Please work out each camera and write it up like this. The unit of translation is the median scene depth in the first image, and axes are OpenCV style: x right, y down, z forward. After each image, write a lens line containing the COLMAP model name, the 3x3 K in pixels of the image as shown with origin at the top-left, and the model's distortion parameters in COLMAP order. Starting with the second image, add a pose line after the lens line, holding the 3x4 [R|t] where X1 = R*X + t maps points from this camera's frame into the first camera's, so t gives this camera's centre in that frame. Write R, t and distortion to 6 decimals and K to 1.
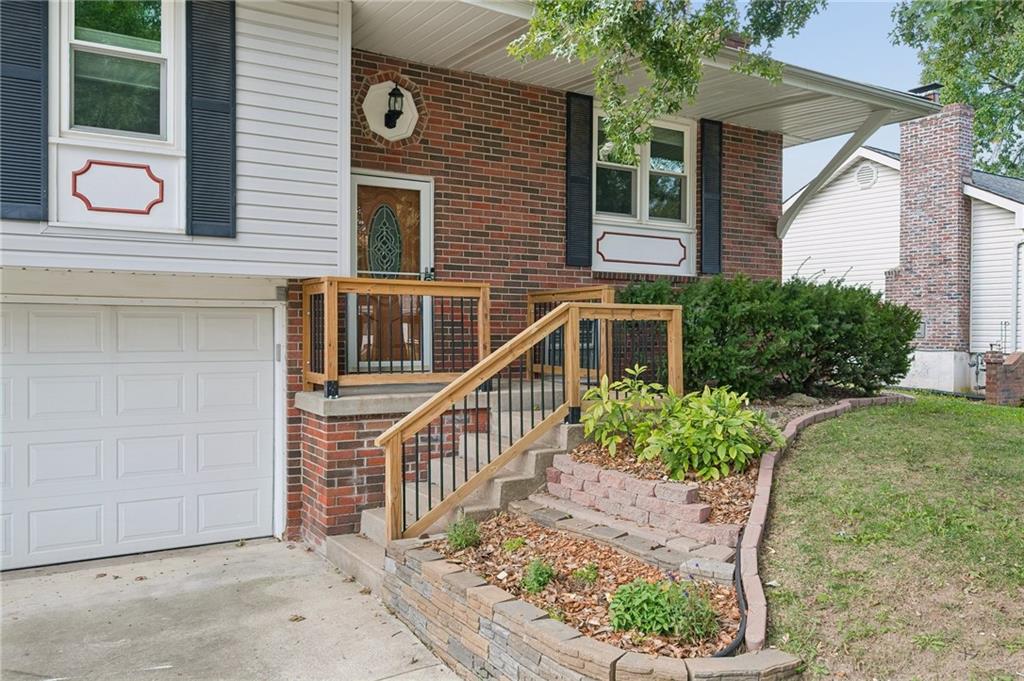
lens RADIAL K [[828.3, 0, 512.0], [0, 828.3, 340.5], [0, 0, 1]] dist [-0.010175, -0.001616]
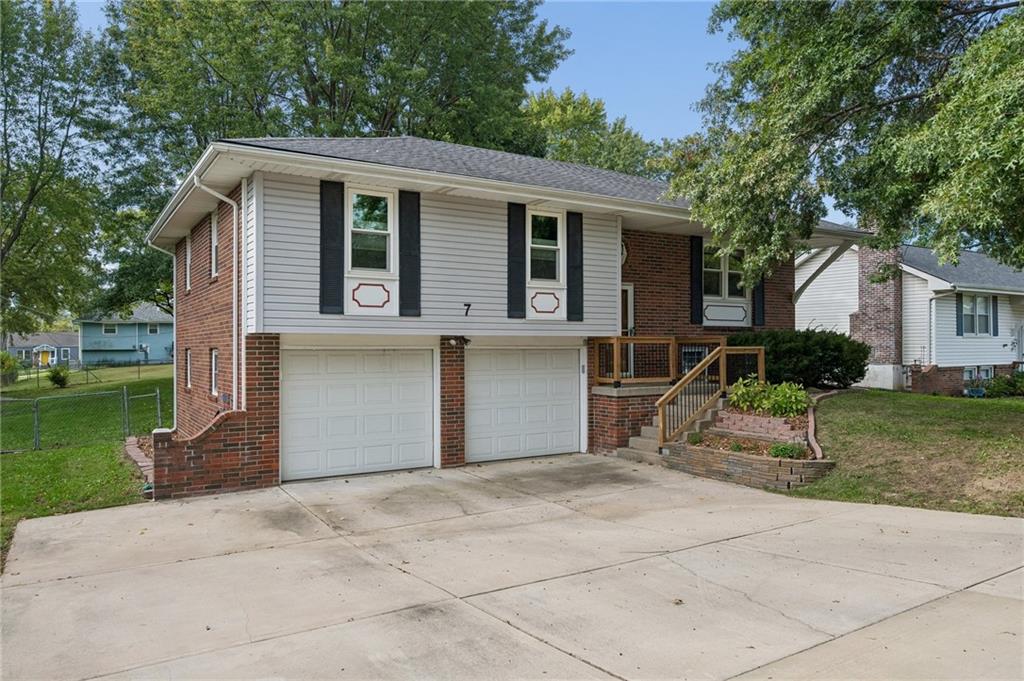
lens RADIAL K [[756.2, 0, 512.0], [0, 756.2, 340.5], [0, 0, 1]] dist [-0.001361, -0.001641]
pose [[0.999912, -0.006724, 0.011415, -0.496398], [0.006929, 0.999814, -0.017994, -0.026666], [-0.011292, 0.018071, 0.999773, -1.031131]]
